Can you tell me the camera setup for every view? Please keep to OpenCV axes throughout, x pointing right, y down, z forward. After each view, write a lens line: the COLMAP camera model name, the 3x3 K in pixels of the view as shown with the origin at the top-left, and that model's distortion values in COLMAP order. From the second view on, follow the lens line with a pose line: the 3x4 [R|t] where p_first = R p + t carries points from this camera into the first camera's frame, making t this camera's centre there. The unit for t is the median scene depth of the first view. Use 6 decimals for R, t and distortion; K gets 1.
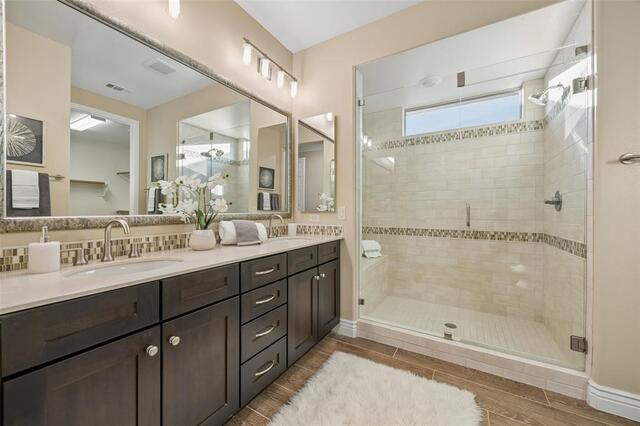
lens RADIAL K [[248.6, 0, 322.3], [0, 248.6, 210.4], [0, 0, 1]] dist [0.000438, -0.000265]
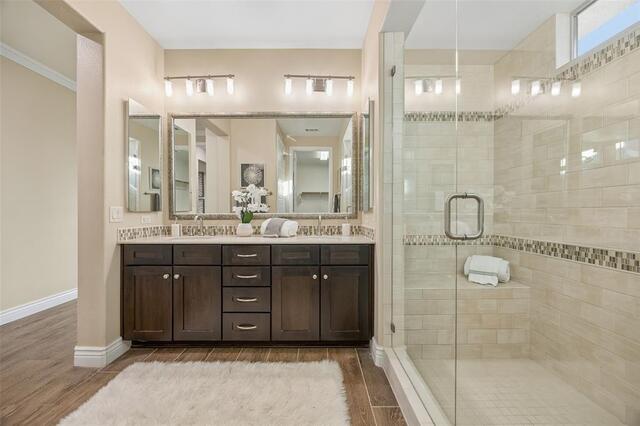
lens RADIAL K [[248.6, 0, 321.8], [0, 248.6, 213.4], [0, 0, 1]] dist [0.000438, -0.000265]
pose [[0.507813, 0.002760, -0.861463, 0.808286], [0.001663, 0.999990, 0.004184, 0.006795], [0.861466, -0.003558, 0.507804, 0.469647]]
